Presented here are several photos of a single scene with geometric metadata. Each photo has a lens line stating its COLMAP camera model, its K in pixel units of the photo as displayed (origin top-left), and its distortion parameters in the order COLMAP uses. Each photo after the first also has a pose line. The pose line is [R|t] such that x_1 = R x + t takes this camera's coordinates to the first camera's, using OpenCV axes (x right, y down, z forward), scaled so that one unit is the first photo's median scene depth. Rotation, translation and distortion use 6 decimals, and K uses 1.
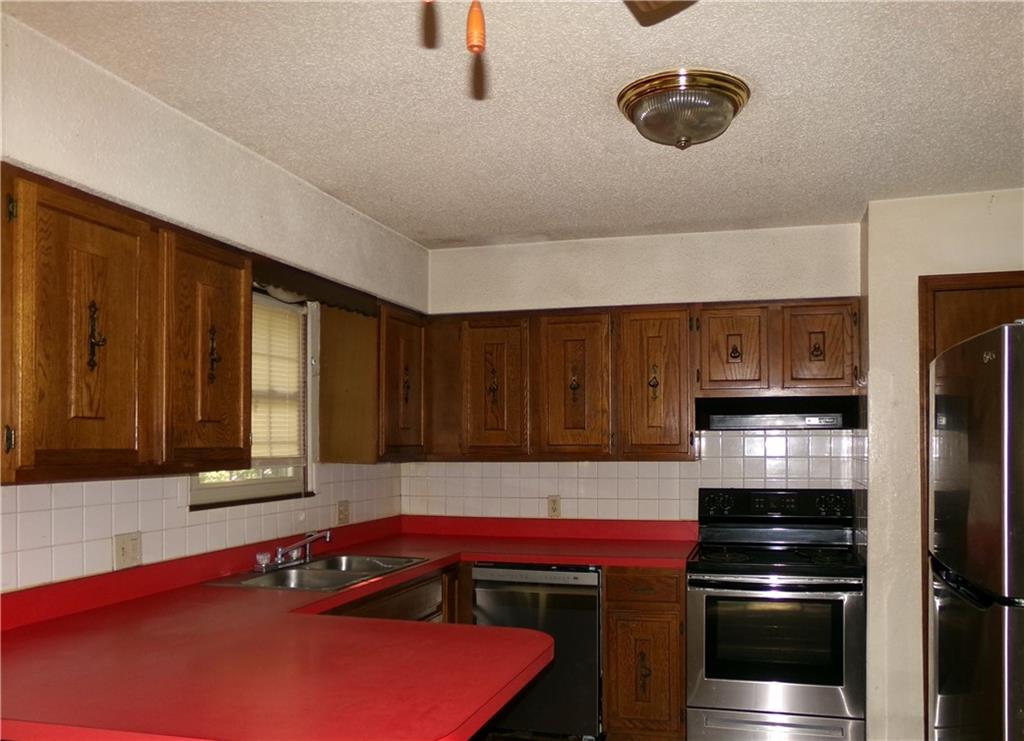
lens RADIAL K [[717.9, 0, 514.3], [0, 717.9, 428.8], [0, 0, 1]] dist [-0.107146, 0.233817]
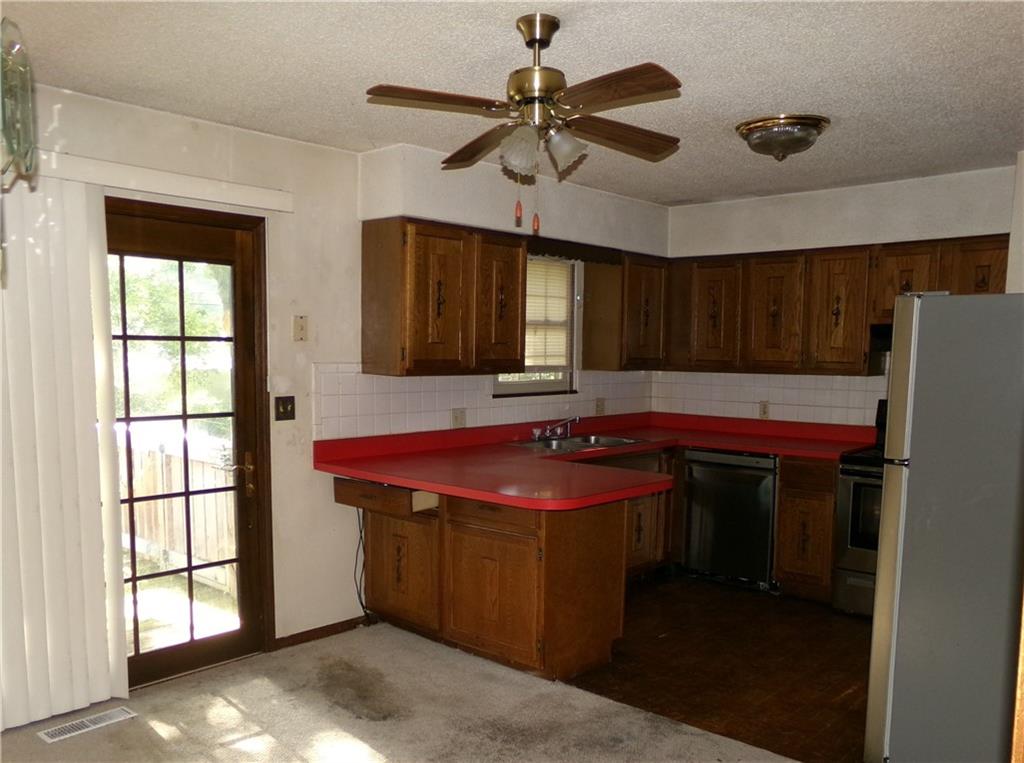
lens RADIAL K [[719.1, 0, 512.0], [0, 719.1, 381.5], [0, 0, 1]] dist [0.001175, 0.001226]
pose [[0.899239, 0.032196, -0.436270, 0.242366], [-0.005567, 0.998049, 0.062180, -0.018978], [0.437421, -0.053486, 0.897665, -0.367223]]
